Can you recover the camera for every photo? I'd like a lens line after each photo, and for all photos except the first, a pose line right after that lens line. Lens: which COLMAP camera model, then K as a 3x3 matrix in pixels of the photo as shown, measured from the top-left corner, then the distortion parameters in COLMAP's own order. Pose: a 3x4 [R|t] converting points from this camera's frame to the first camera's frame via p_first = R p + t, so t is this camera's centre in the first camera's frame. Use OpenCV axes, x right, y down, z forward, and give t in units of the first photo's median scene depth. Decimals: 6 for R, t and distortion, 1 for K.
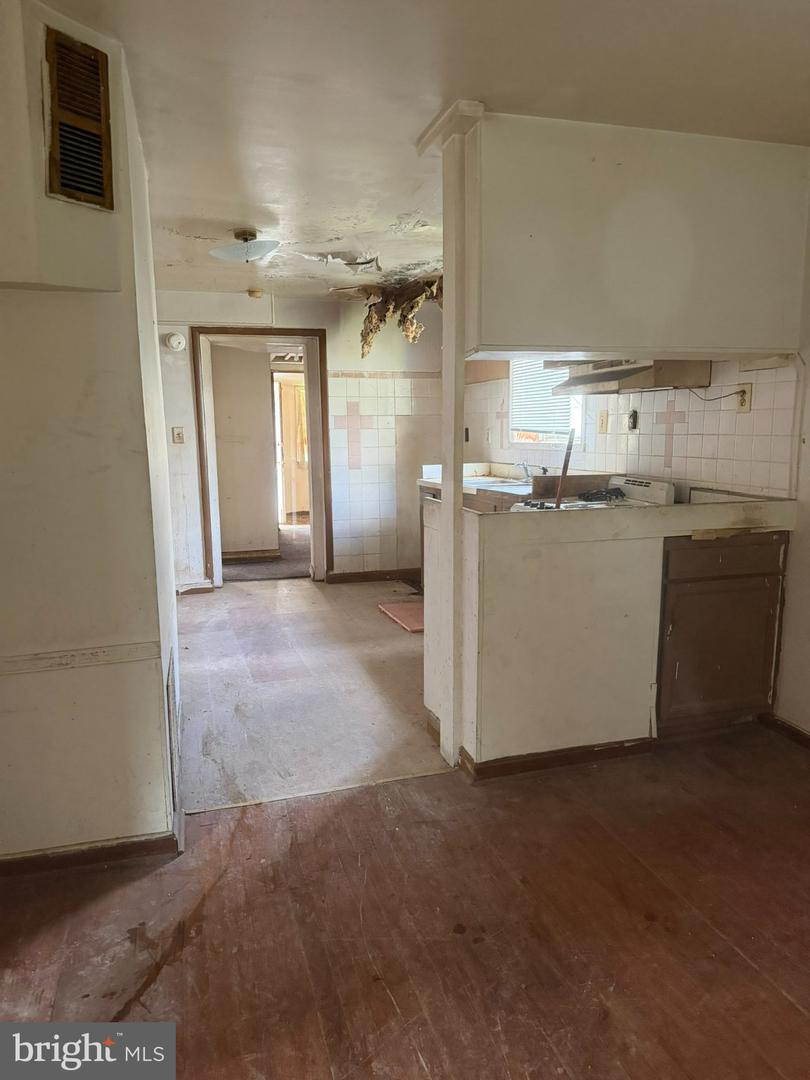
lens RADIAL K [[766.3, 0, 409.1], [0, 766.3, 537.6], [0, 0, 1]] dist [0.019579, -0.022240]
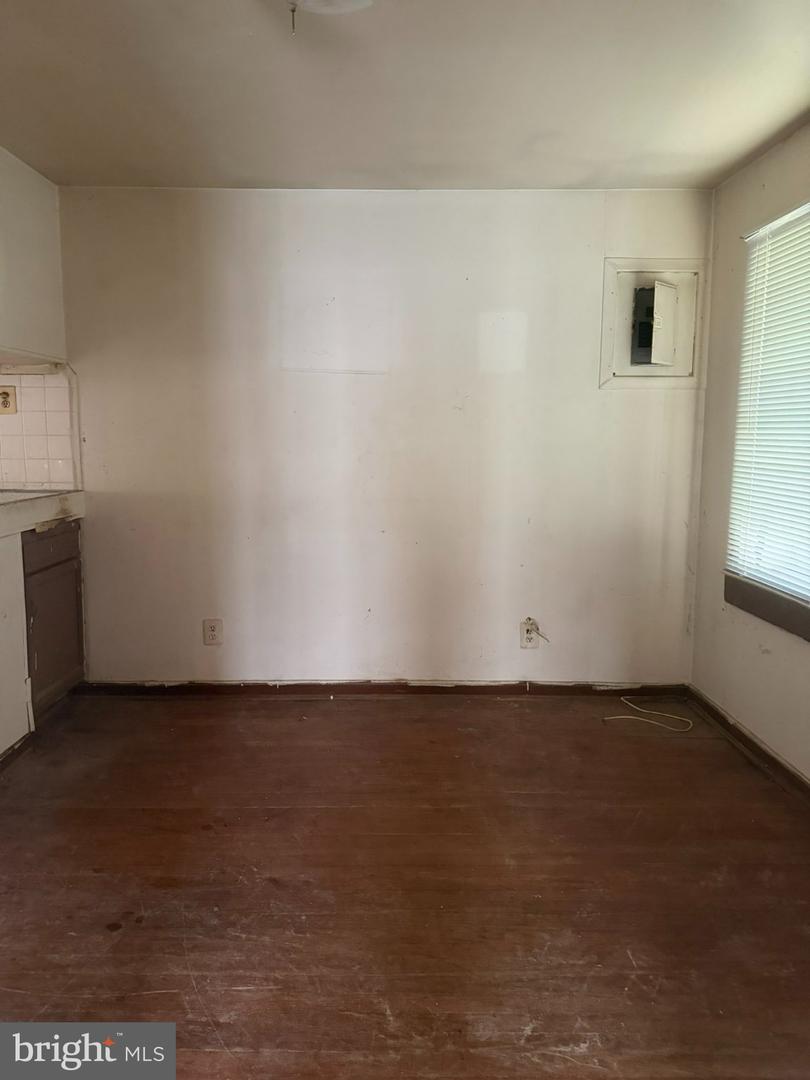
lens RADIAL K [[766.3, 0, 398.9], [0, 766.3, 546.4], [0, 0, 1]] dist [0.019579, -0.022240]
pose [[0.294858, -0.125173, 0.947307, -0.470397], [0.135494, 0.986842, 0.088223, -0.004301], [-0.945886, 0.102341, 0.307938, 0.206694]]
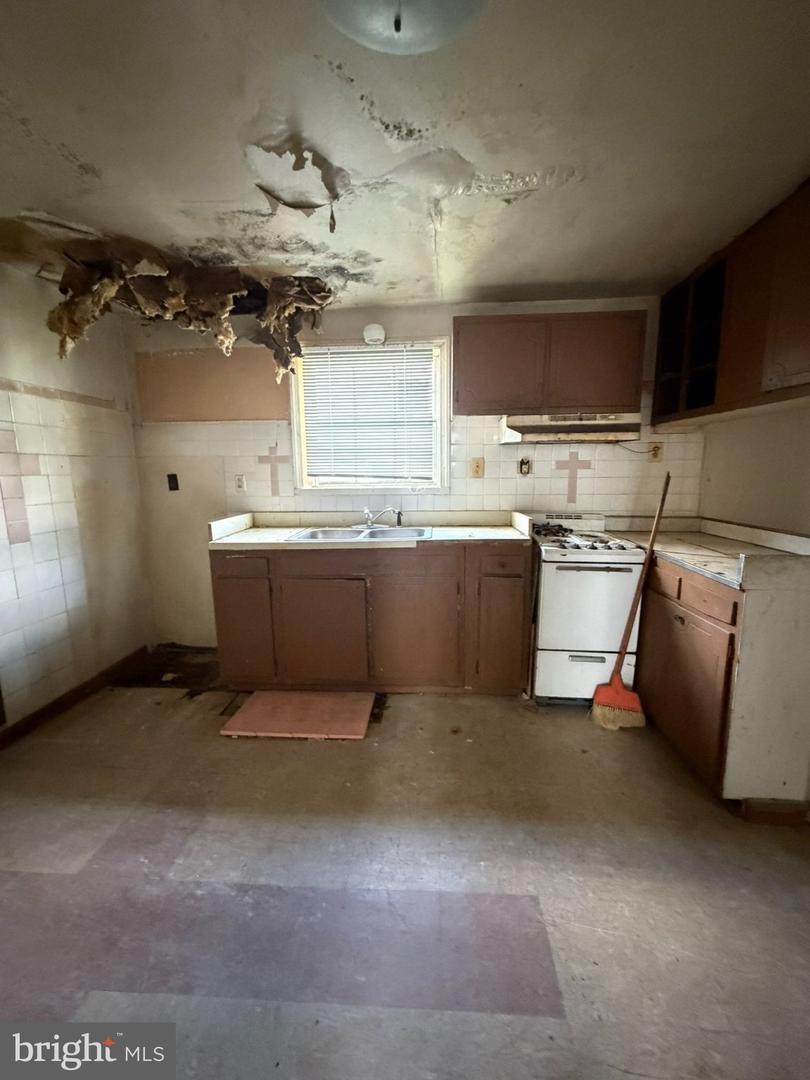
lens RADIAL K [[437.4, 0, 405.8], [0, 437.4, 531.2], [0, 0, 1]] dist [0.008185, 0.000072]
pose [[0.370087, -0.127740, 0.920173, -0.584405], [0.134534, 0.987429, 0.082968, -0.182703], [-0.919204, 0.093089, 0.382620, 1.243948]]
